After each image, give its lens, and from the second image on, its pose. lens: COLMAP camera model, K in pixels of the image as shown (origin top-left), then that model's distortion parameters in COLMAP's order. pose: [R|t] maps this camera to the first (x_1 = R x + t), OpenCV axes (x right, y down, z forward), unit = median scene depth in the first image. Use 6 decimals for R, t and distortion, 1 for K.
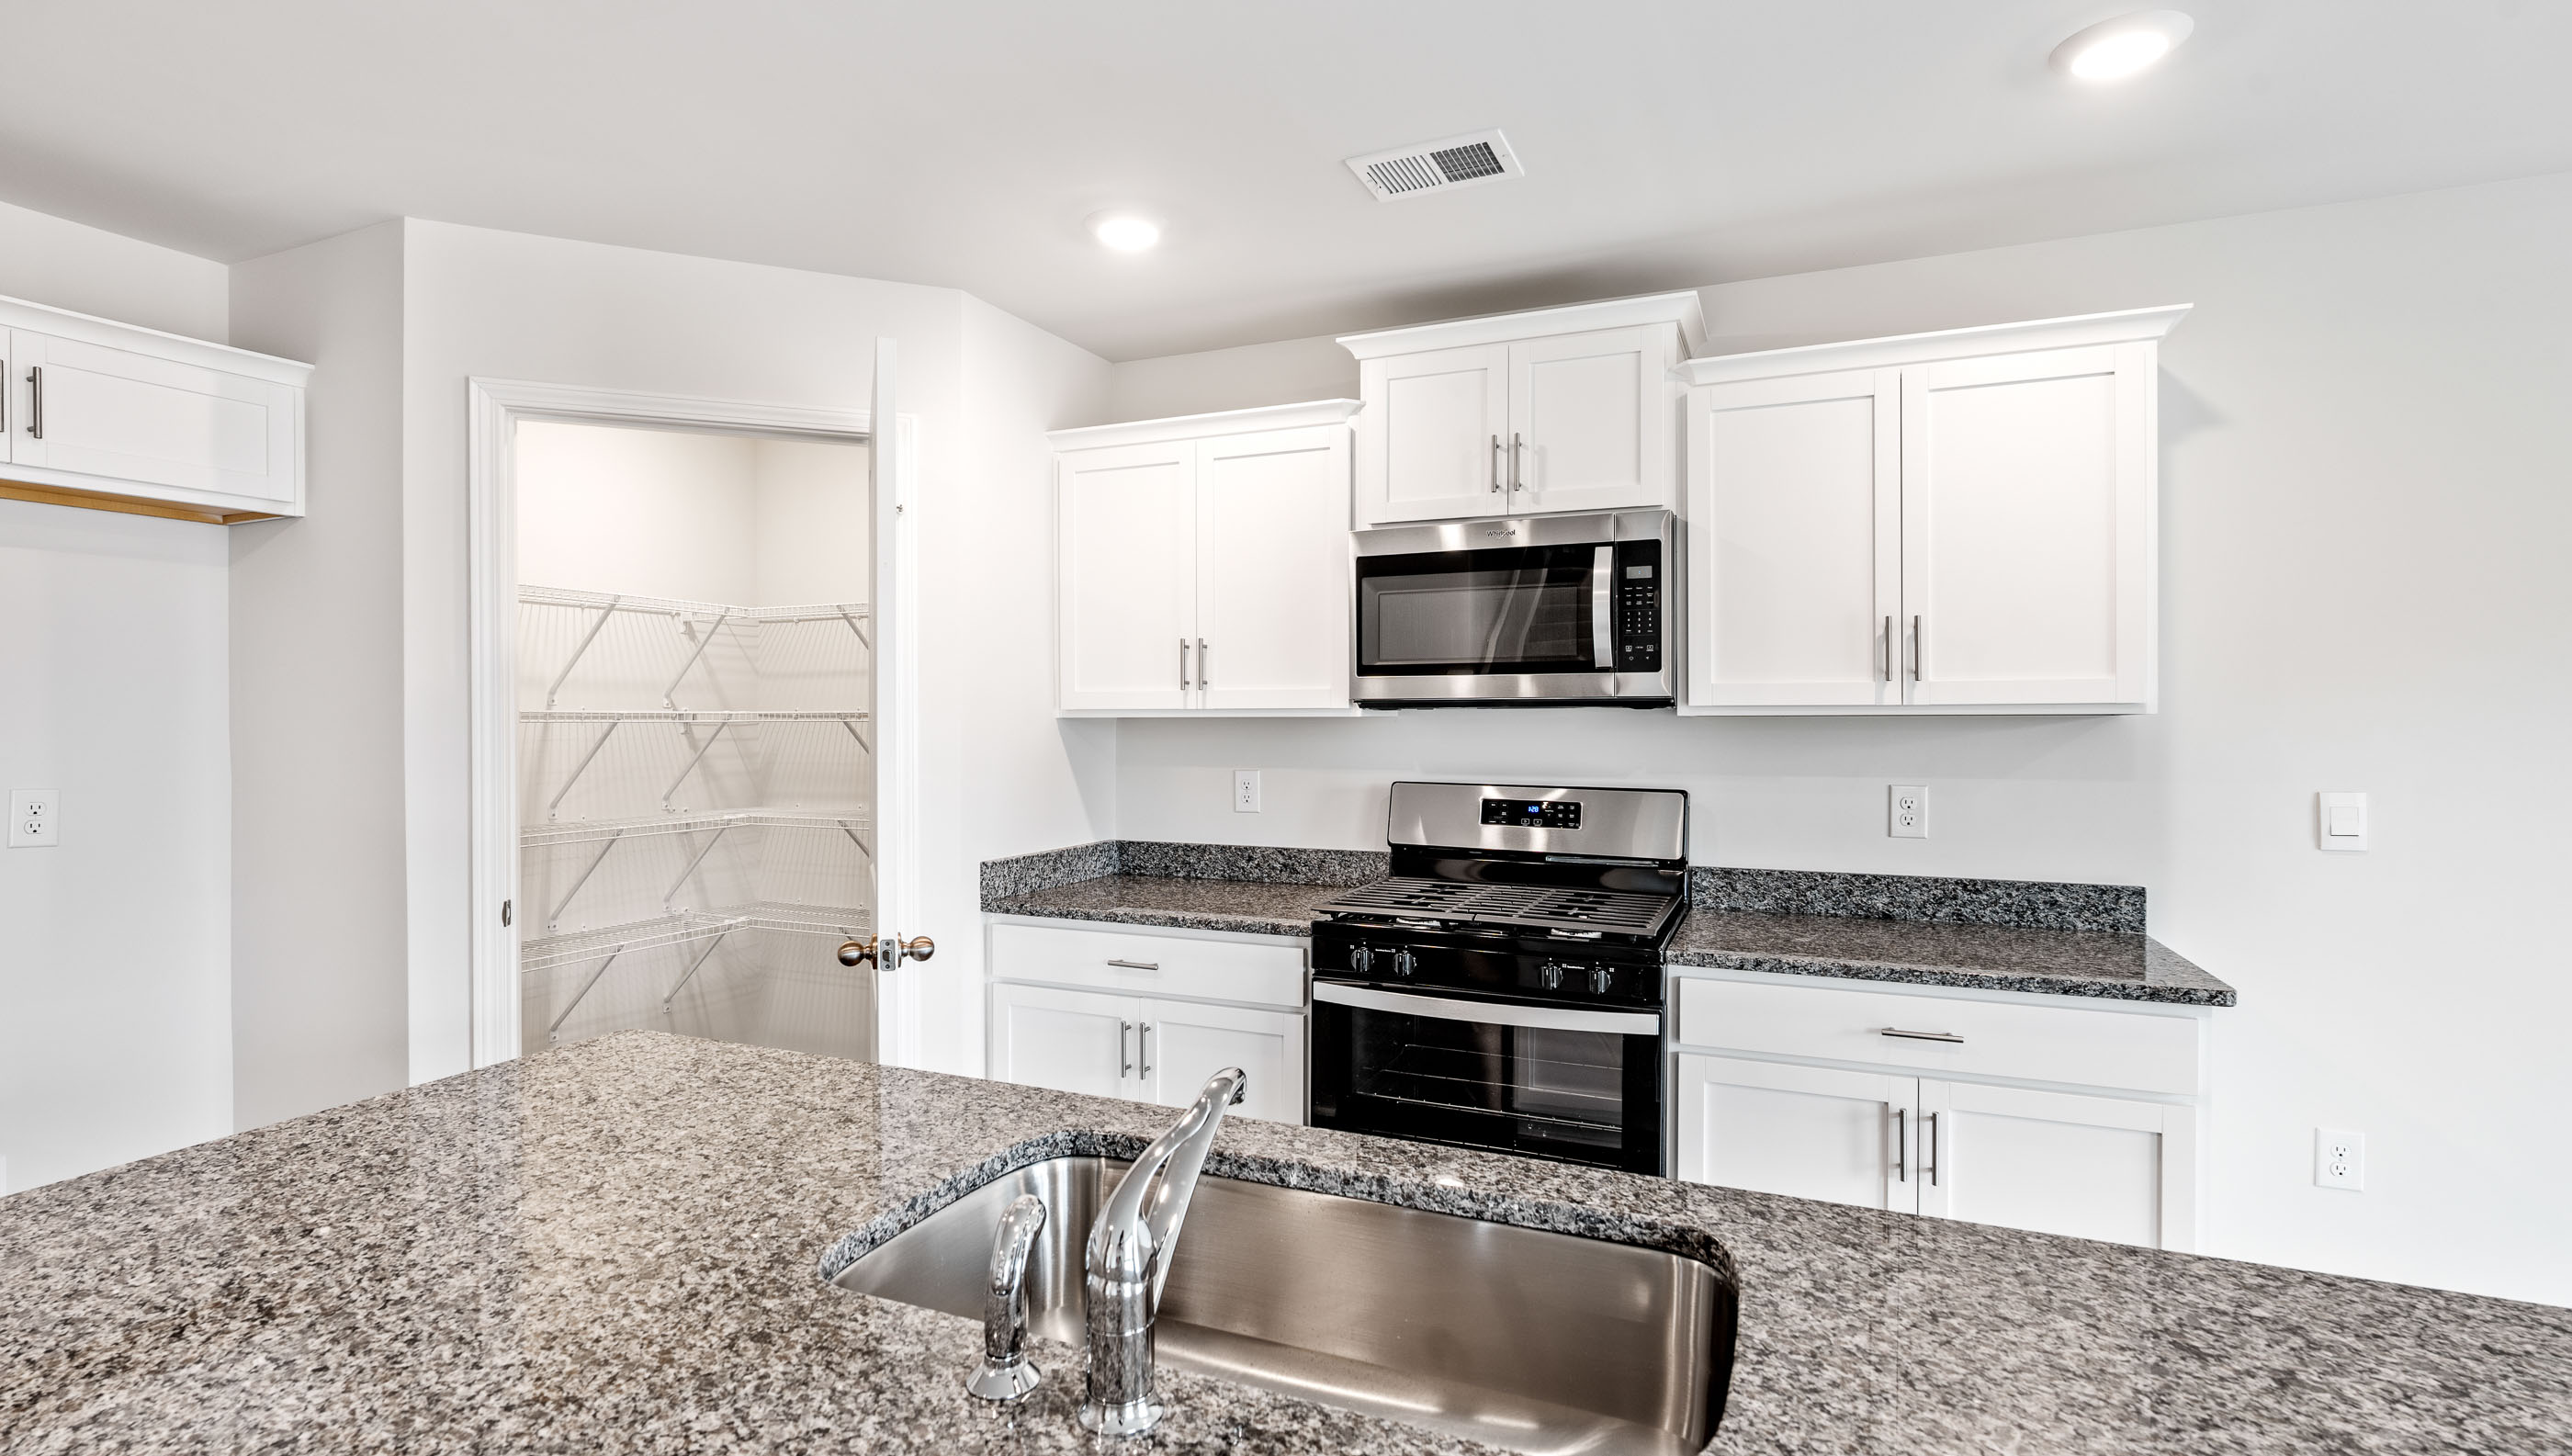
lens RADIAL K [[1209.3, 0, 1286.0], [0, 1209.3, 728.0], [0, 0, 1]] dist [-0.002085, -0.000596]
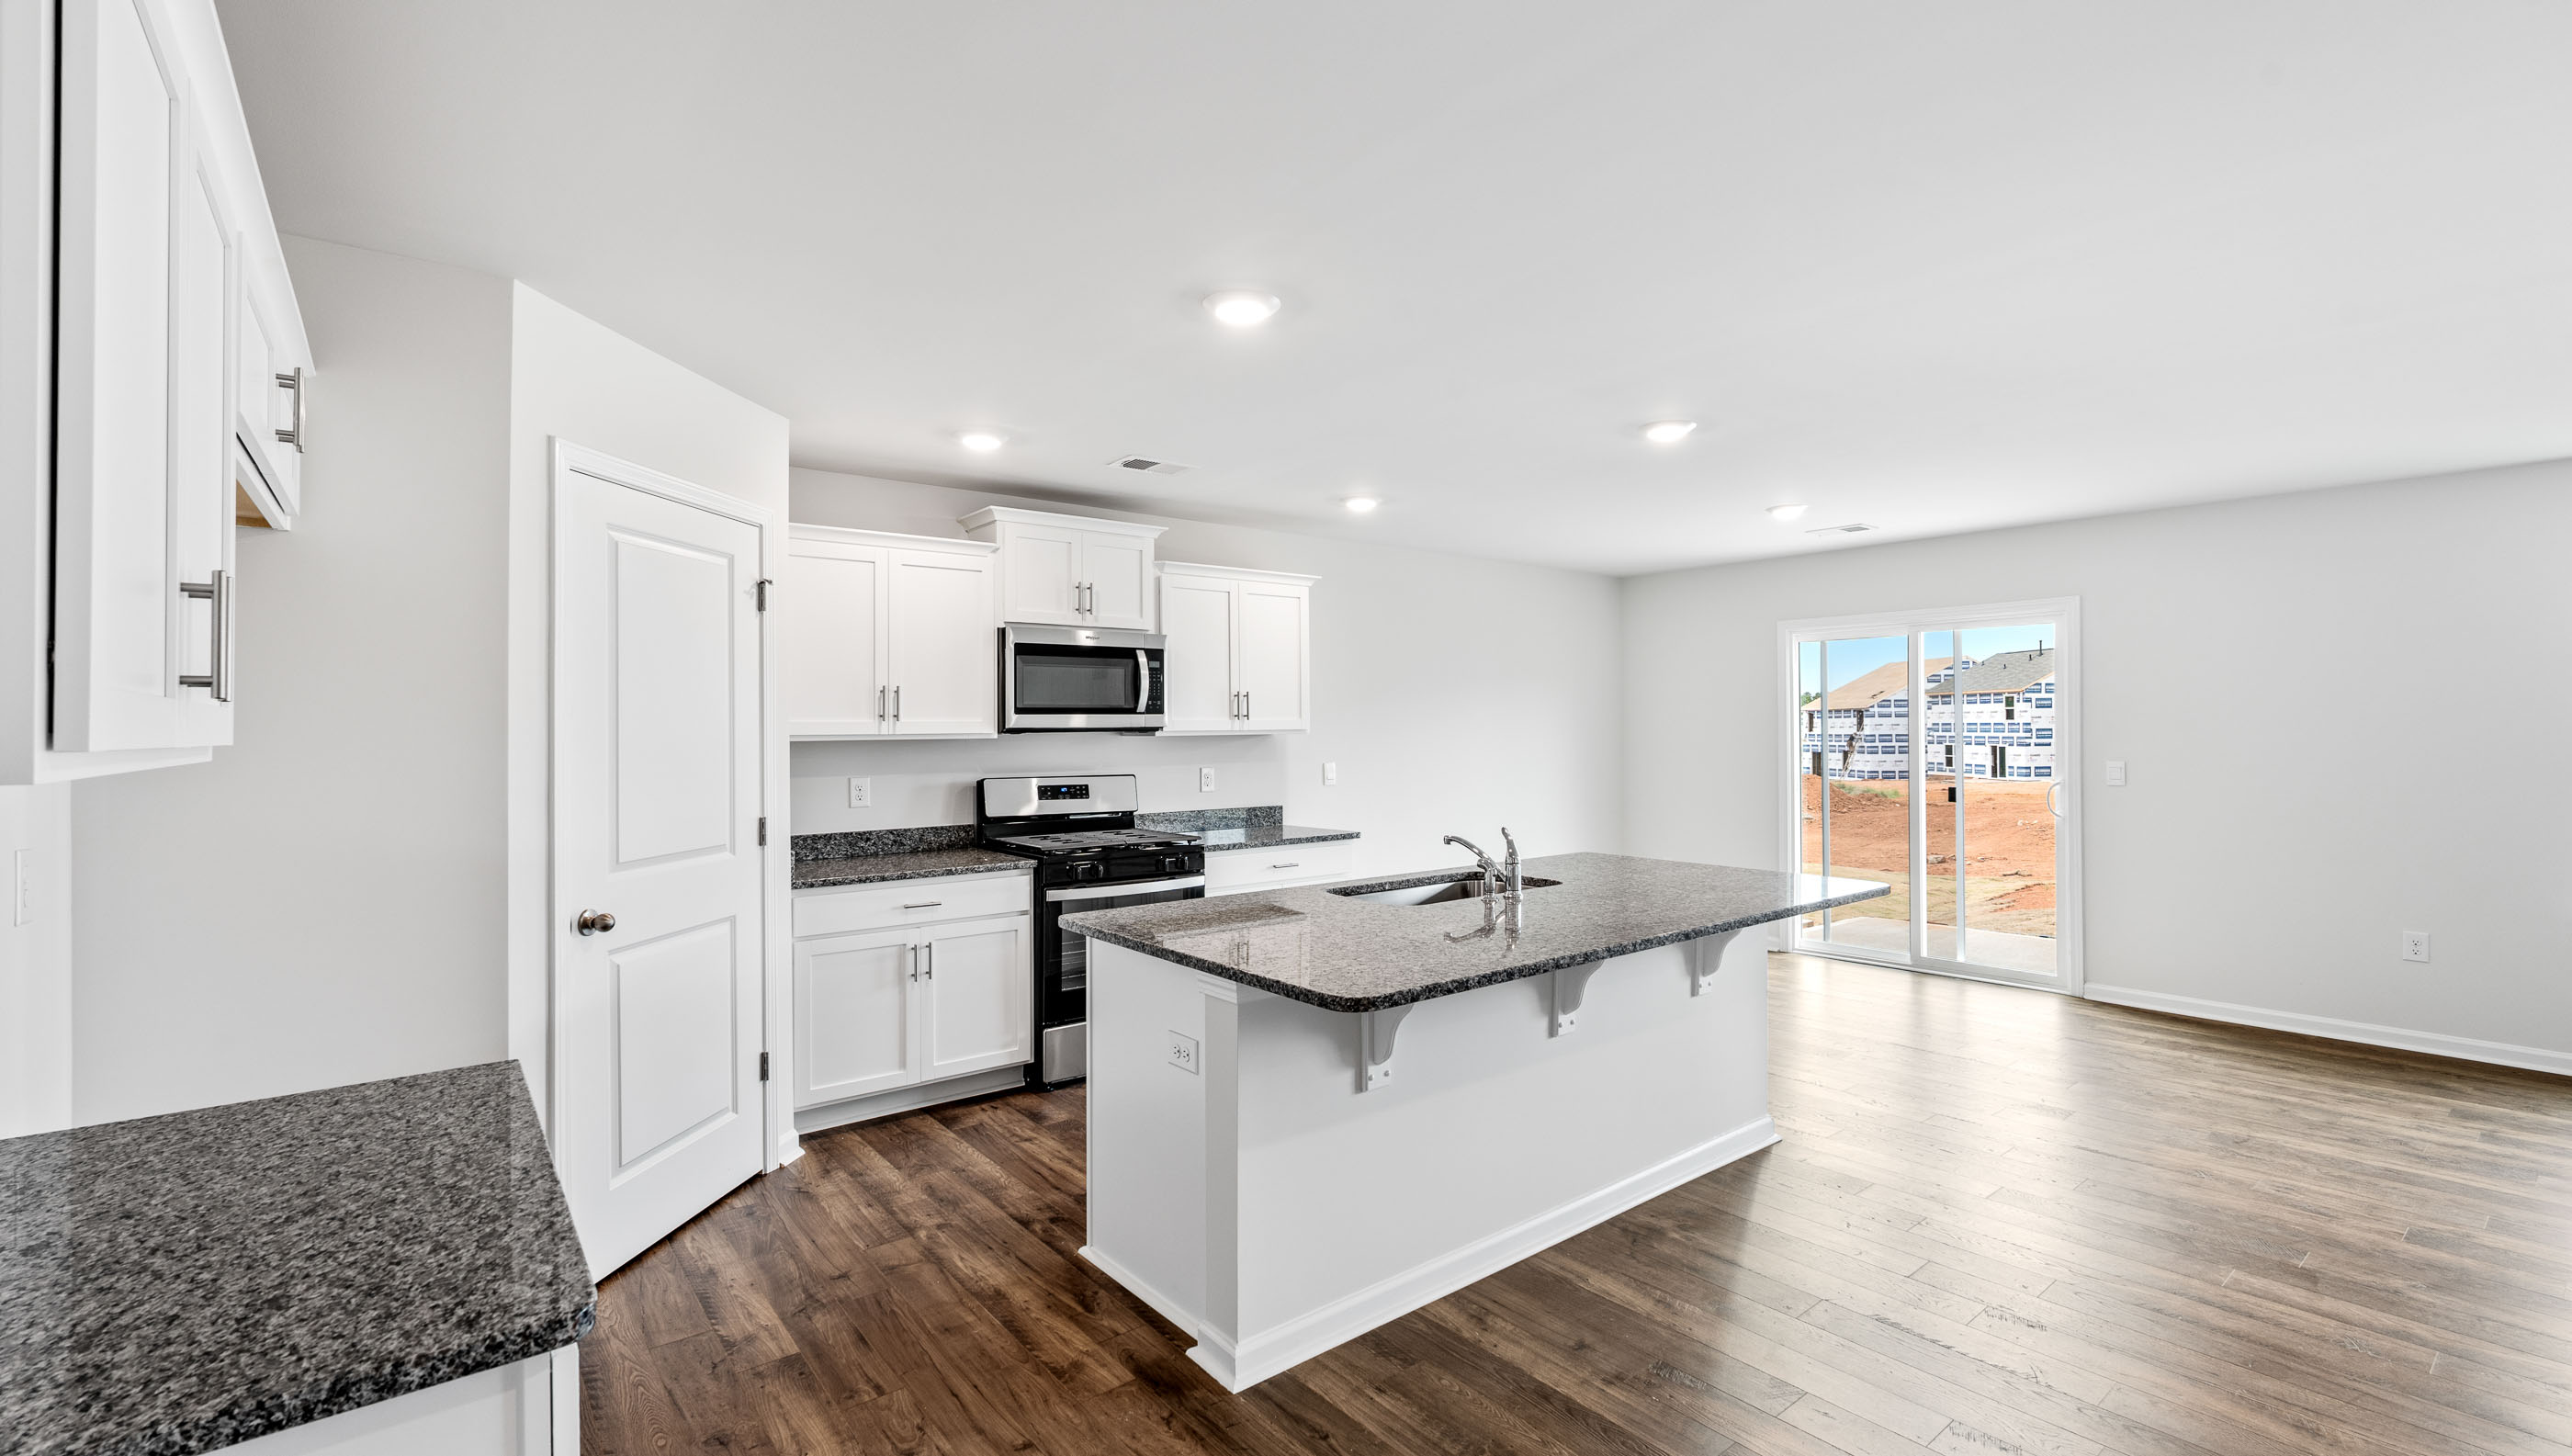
lens RADIAL K [[1117.9, 0, 1283.3], [0, 1117.9, 732.5], [0, 0, 1]] dist [-0.002471, -0.000216]
pose [[0.469810, -0.005521, 0.882750, -1.187837], [0.014274, 0.999897, -0.001343, -0.010313], [-0.882652, 0.013232, 0.469841, -0.051972]]
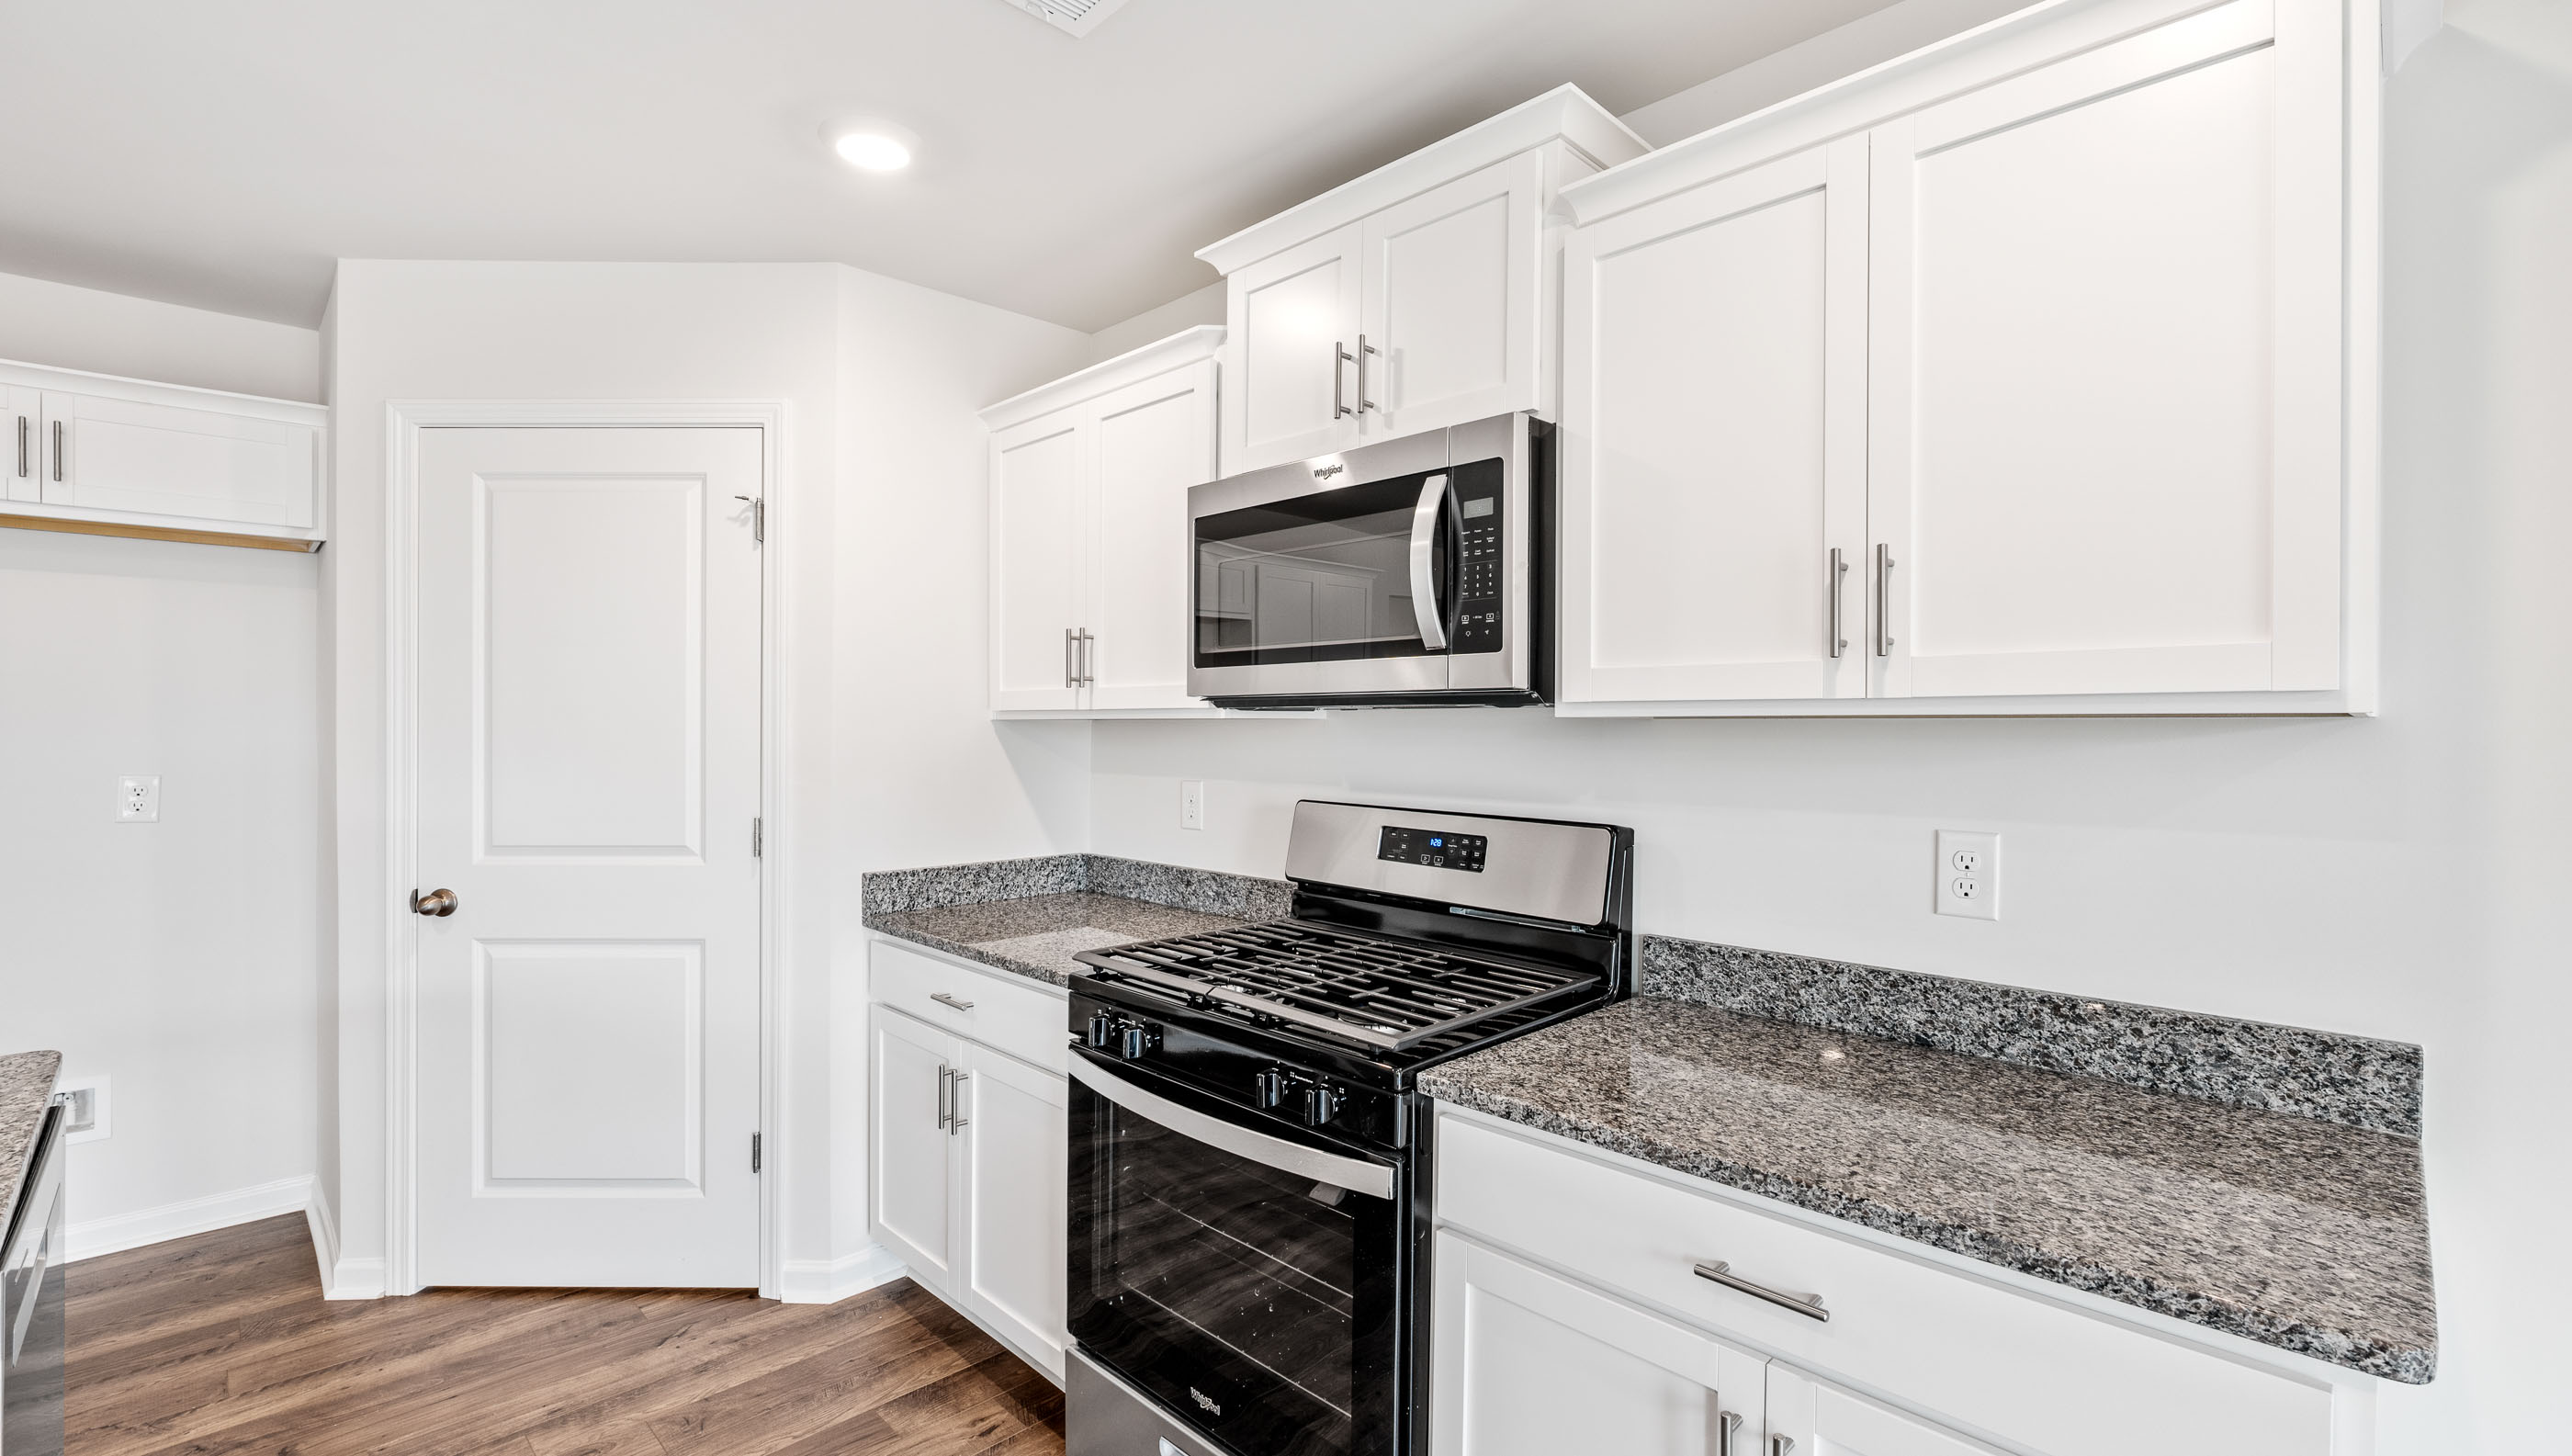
lens RADIAL K [[1117.9, 0, 1283.3], [0, 1117.9, 732.5], [0, 0, 1]] dist [-0.002471, -0.000216]
pose [[0.929180, 0.006329, -0.369573, 0.408093], [-0.006397, 0.999979, 0.001040, -0.001002], [0.369572, 0.001398, 0.929201, 0.352785]]
